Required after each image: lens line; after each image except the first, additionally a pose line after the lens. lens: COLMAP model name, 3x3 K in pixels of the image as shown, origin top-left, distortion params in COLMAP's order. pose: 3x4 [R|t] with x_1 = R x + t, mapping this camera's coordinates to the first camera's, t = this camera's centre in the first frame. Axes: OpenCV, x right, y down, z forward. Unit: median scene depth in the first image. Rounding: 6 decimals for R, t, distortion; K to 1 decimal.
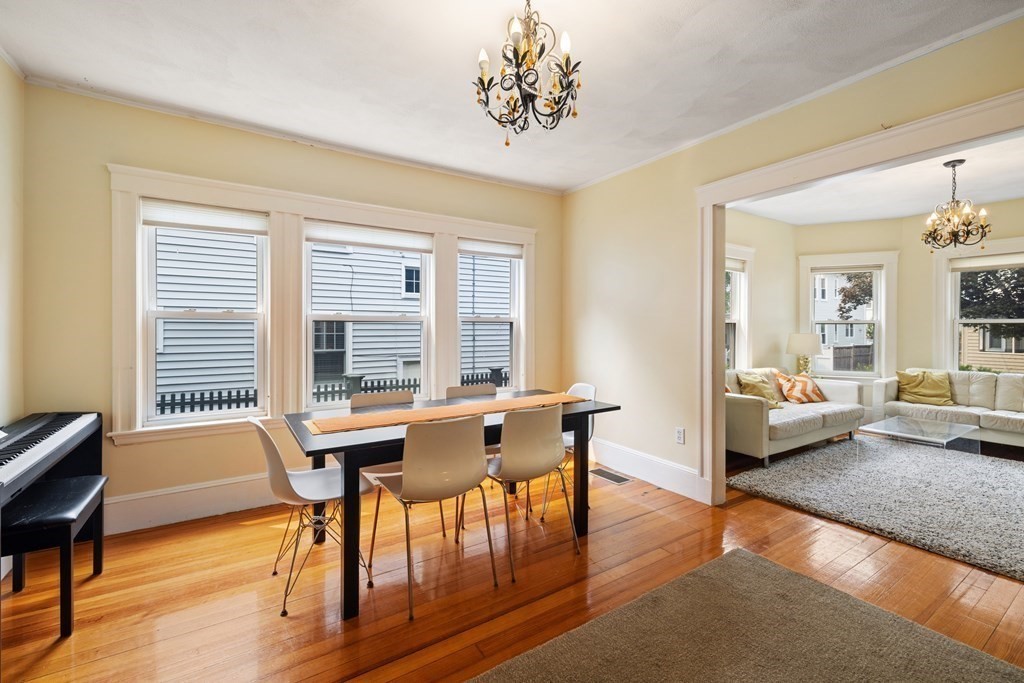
lens RADIAL K [[434.0, 0, 511.1], [0, 434.0, 329.5], [0, 0, 1]] dist [0.000454, 0.000938]
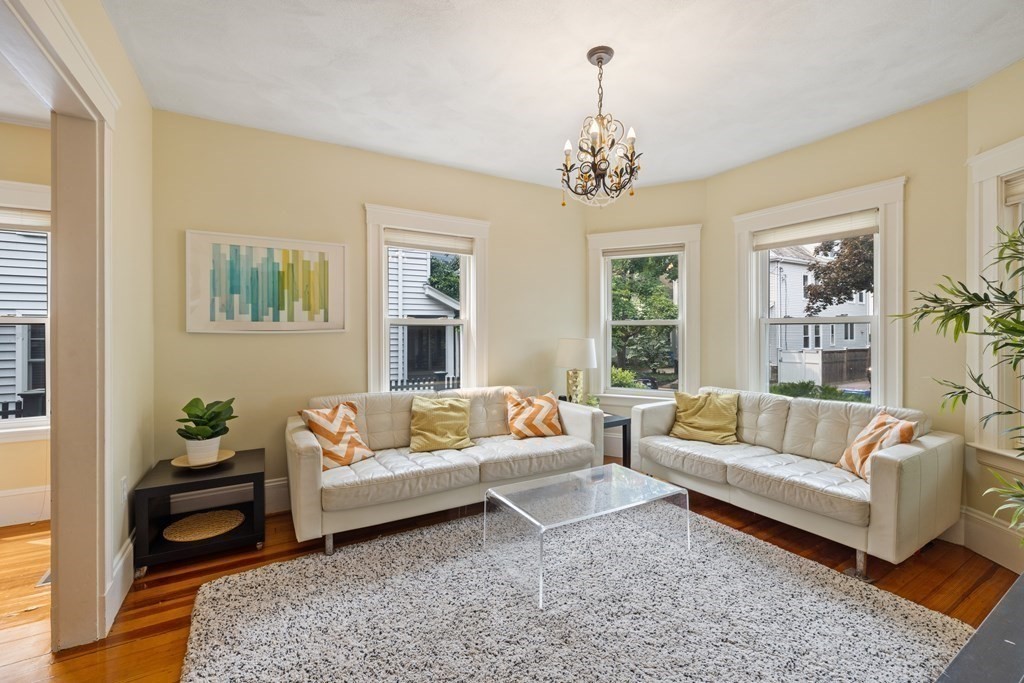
lens RADIAL K [[434.0, 0, 511.2], [0, 434.0, 332.8], [0, 0, 1]] dist [0.000454, 0.000938]
pose [[0.999098, -0.002504, -0.042397, 0.648906], [0.002531, 0.999997, 0.000566, -0.000978], [0.042396, -0.000673, 0.999101, 0.281947]]
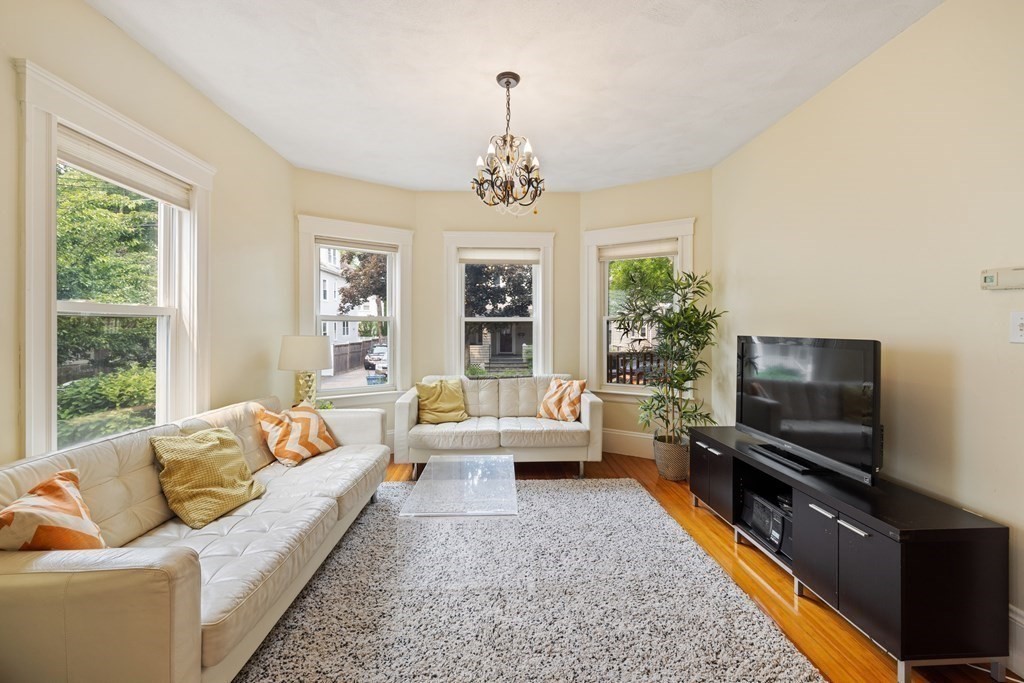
lens RADIAL K [[434.0, 0, 509.7], [0, 434.0, 326.8], [0, 0, 1]] dist [0.000454, 0.000938]
pose [[0.517032, 0.000257, 0.855966, 0.317150], [0.003460, 0.999991, -0.002390, -0.000675], [-0.855959, 0.004197, 0.517026, 0.461758]]
